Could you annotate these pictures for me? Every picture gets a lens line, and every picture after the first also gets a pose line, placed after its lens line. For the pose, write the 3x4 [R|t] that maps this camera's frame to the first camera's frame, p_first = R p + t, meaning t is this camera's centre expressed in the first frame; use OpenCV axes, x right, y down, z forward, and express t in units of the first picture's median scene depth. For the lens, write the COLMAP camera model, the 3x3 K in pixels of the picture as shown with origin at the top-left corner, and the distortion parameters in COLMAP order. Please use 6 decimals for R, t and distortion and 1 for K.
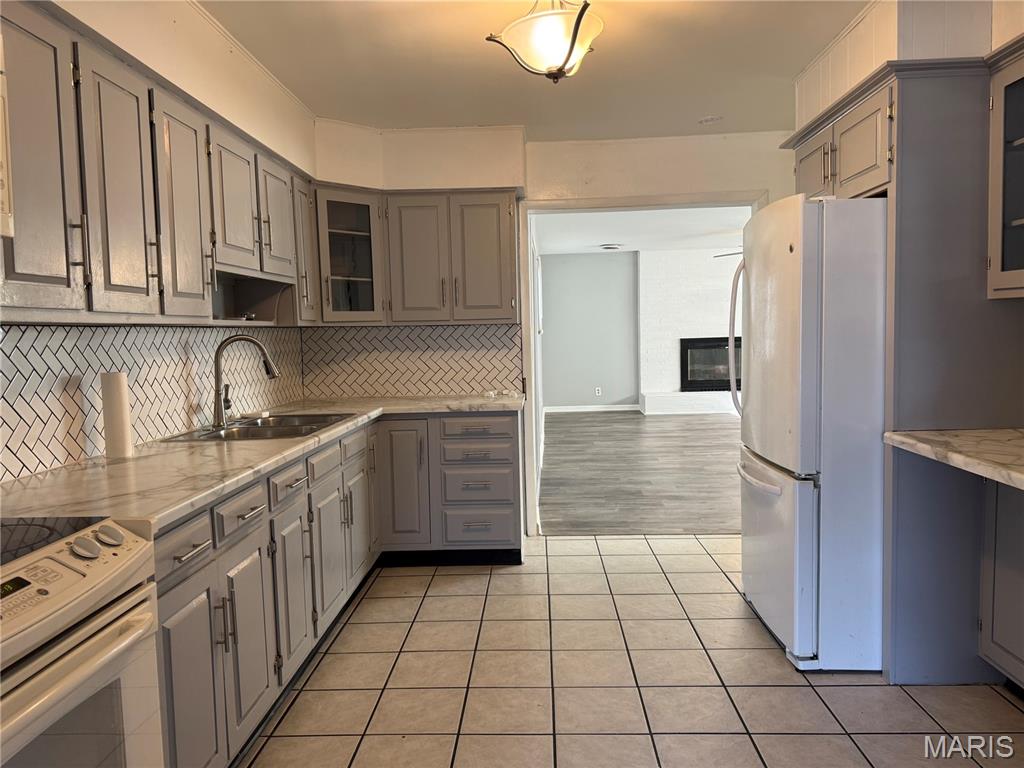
lens RADIAL K [[715.2, 0, 512.5], [0, 715.2, 383.6], [0, 0, 1]] dist [0.052686, -0.066540]
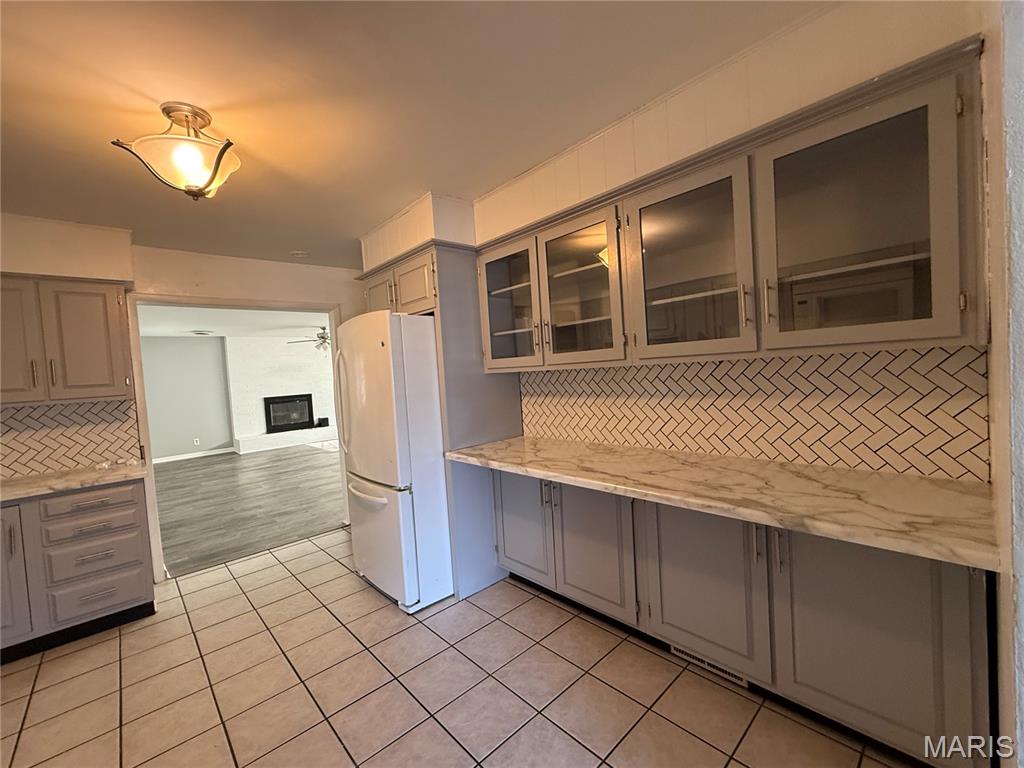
lens RADIAL K [[425.2, 0, 513.0], [0, 425.2, 385.9], [0, 0, 1]] dist [-0.000018, 0.000125]
pose [[0.705465, -0.047073, 0.707180, -0.063893], [0.098187, 0.994662, -0.031739, -0.036078], [-0.701910, 0.091827, 0.706321, 0.143909]]
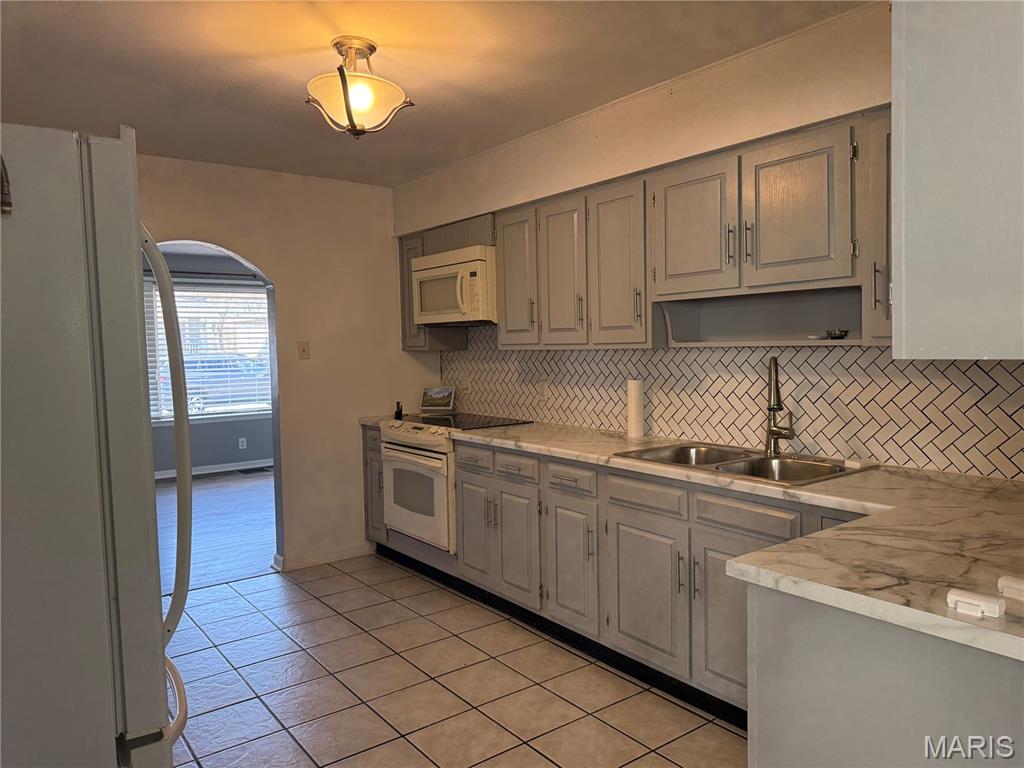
lens RADIAL K [[715.2, 0, 530.9], [0, 715.2, 379.3], [0, 0, 1]] dist [0.052686, -0.066540]
pose [[-0.757887, 0.073672, -0.648213, 0.470766], [-0.009338, 0.992277, 0.123694, -0.162666], [0.652319, 0.099799, -0.751345, 1.628382]]
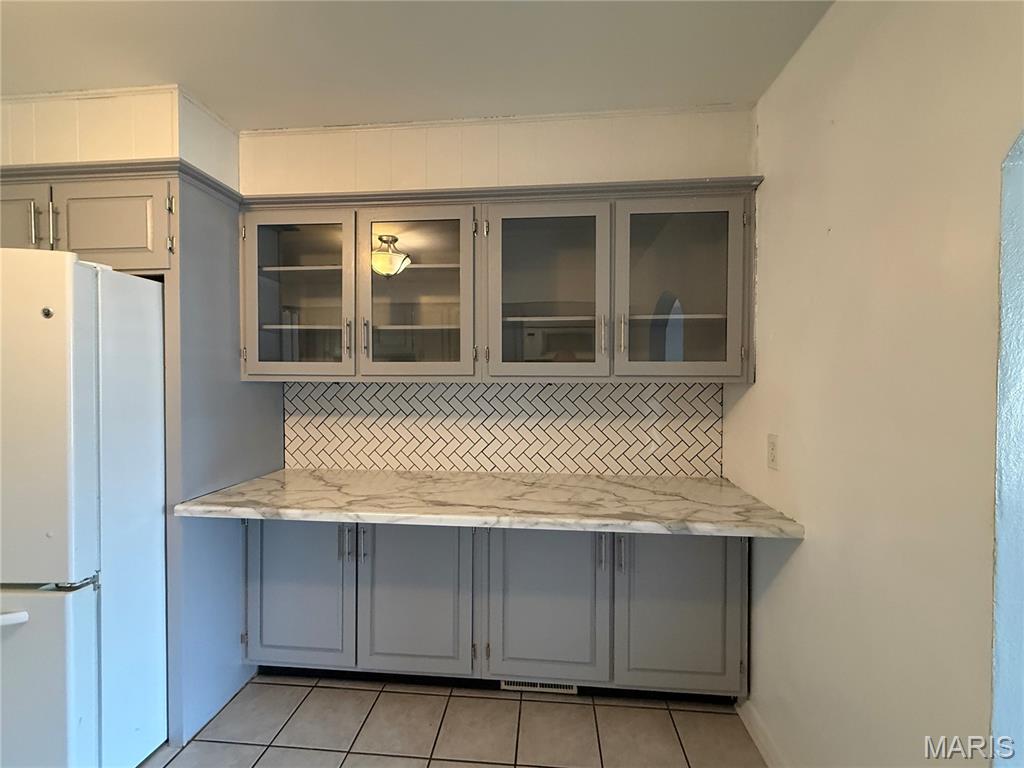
lens RADIAL K [[425.2, 0, 512.5], [0, 425.2, 386.4], [0, 0, 1]] dist [-0.000018, 0.000125]
pose [[0.041837, 0.009879, 0.999076, -0.069034], [0.070219, 0.997449, -0.012804, -0.054272], [-0.996654, 0.070689, 0.041036, 0.411619]]
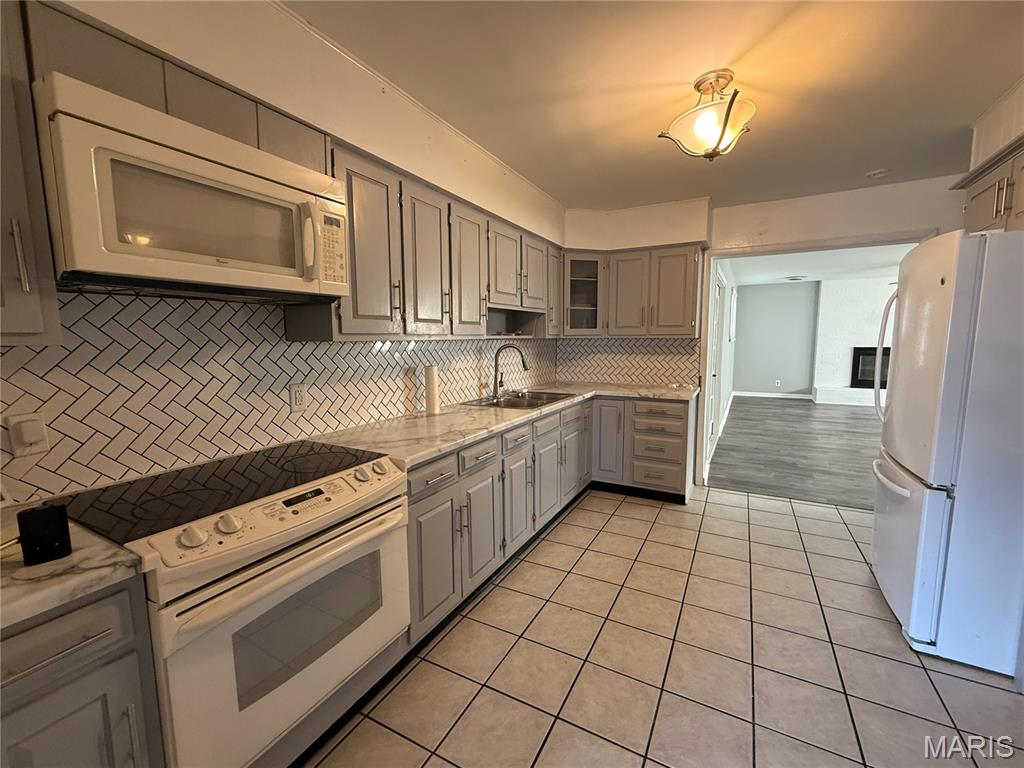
lens RADIAL K [[425.2, 0, 513.7], [0, 425.2, 385.8], [0, 0, 1]] dist [-0.000018, 0.000125]
pose [[0.896665, 0.068447, -0.437387, 0.084897], [-0.047625, 0.997156, 0.058412, -0.031312], [0.440141, -0.031545, 0.897375, 0.111282]]
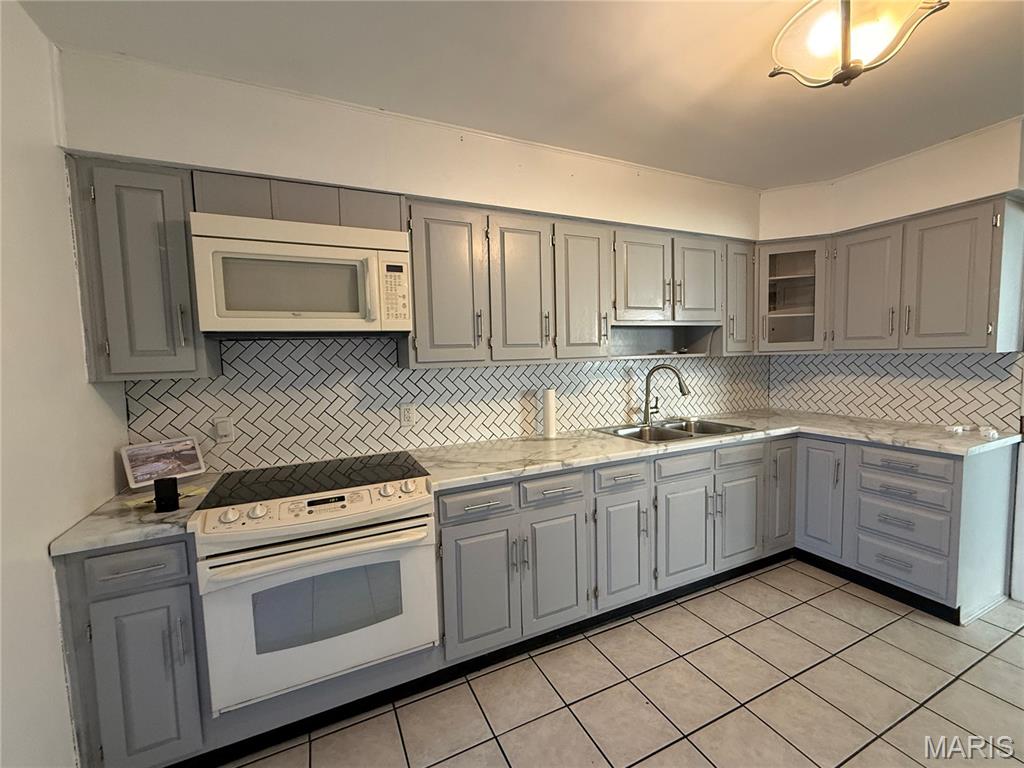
lens RADIAL K [[425.2, 0, 512.7], [0, 425.2, 385.6], [0, 0, 1]] dist [-0.000018, 0.000125]
pose [[0.462328, 0.078573, -0.883221, 0.275371], [-0.048947, 0.996809, 0.063056, -0.070833], [0.885357, 0.014079, 0.464698, 0.358225]]
